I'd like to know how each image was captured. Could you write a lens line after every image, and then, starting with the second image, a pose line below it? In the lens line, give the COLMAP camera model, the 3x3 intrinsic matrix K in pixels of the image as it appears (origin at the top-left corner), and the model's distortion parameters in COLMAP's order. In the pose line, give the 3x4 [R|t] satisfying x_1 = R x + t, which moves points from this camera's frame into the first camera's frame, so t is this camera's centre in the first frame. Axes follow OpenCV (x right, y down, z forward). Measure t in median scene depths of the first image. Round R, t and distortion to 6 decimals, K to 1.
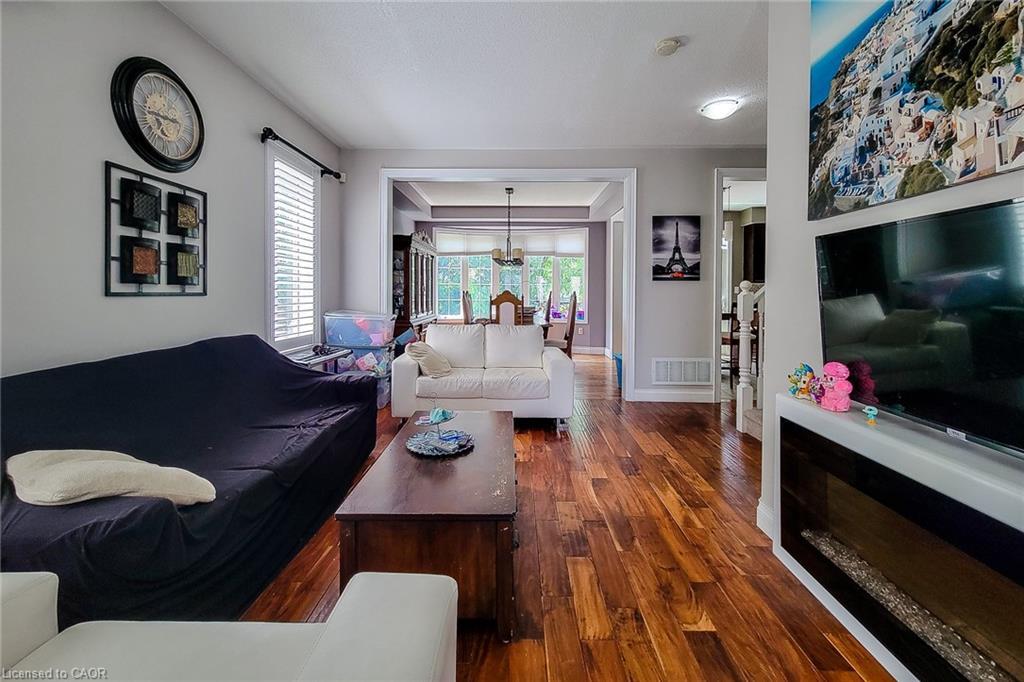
lens RADIAL K [[427.6, 0, 517.0], [0, 427.6, 292.8], [0, 0, 1]] dist [0.001833, 0.002675]
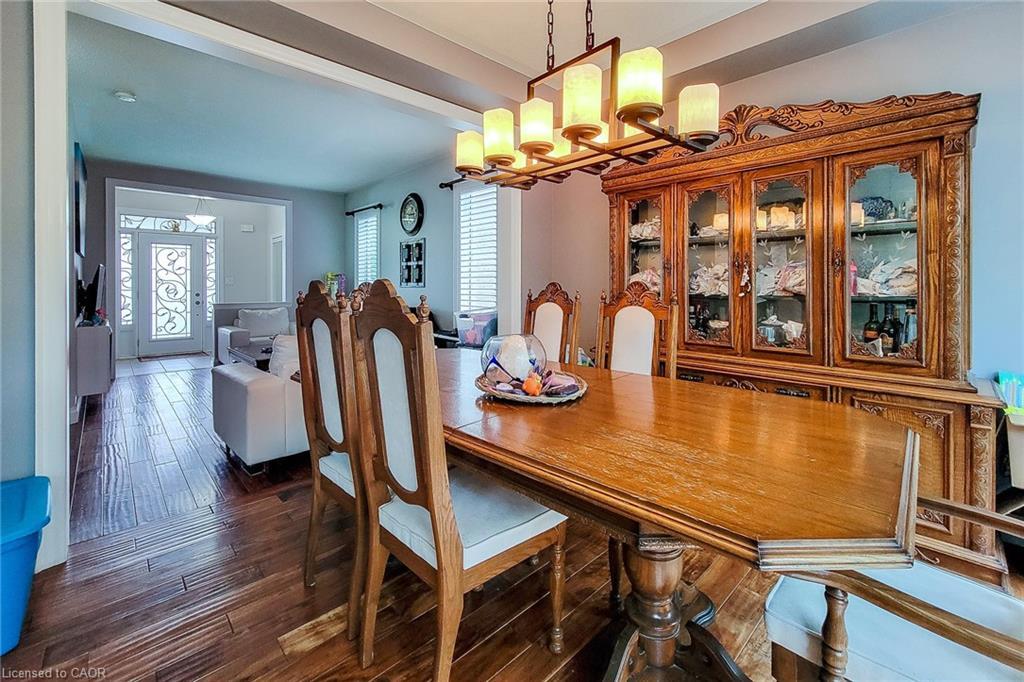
lens RADIAL K [[427.6, 0, 502.0], [0, 427.6, 280.4], [0, 0, 1]] dist [0.001833, 0.002675]
pose [[-0.732508, -0.011372, -0.680664, 0.537755], [-0.003917, 0.999914, -0.012490, -0.003668], [0.680747, -0.006482, -0.732490, 3.626354]]
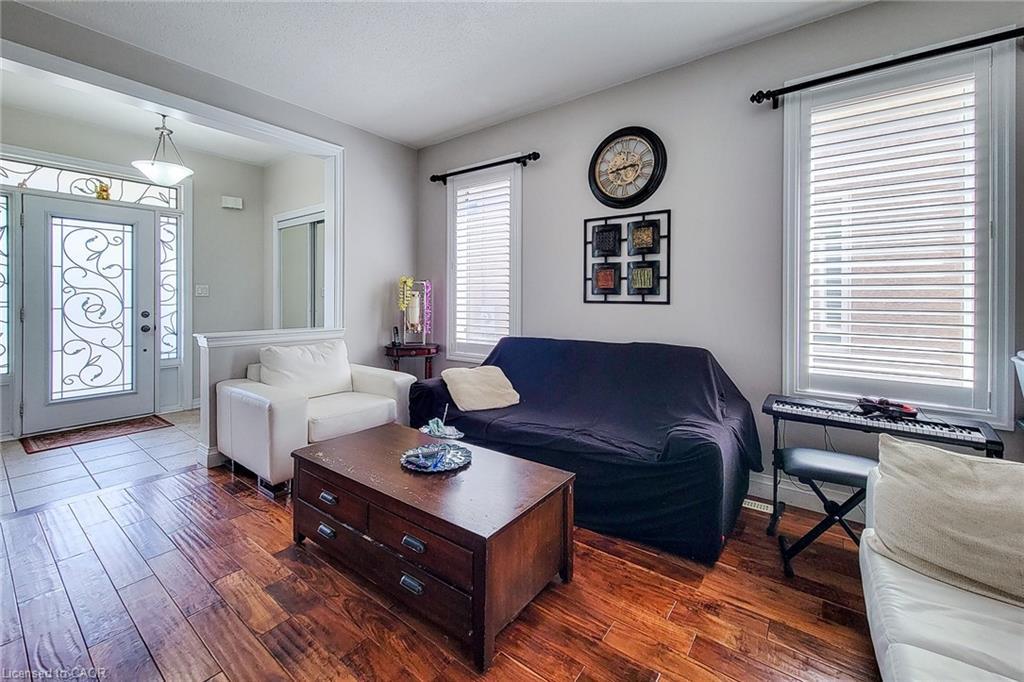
lens RADIAL K [[427.6, 0, 503.7], [0, 427.6, 292.3], [0, 0, 1]] dist [0.001833, 0.002675]
pose [[-0.619842, -0.015960, -0.784564, 0.496904], [-0.008029, 0.999870, -0.013996, -0.006882], [0.784685, -0.002376, -0.619890, 1.751013]]
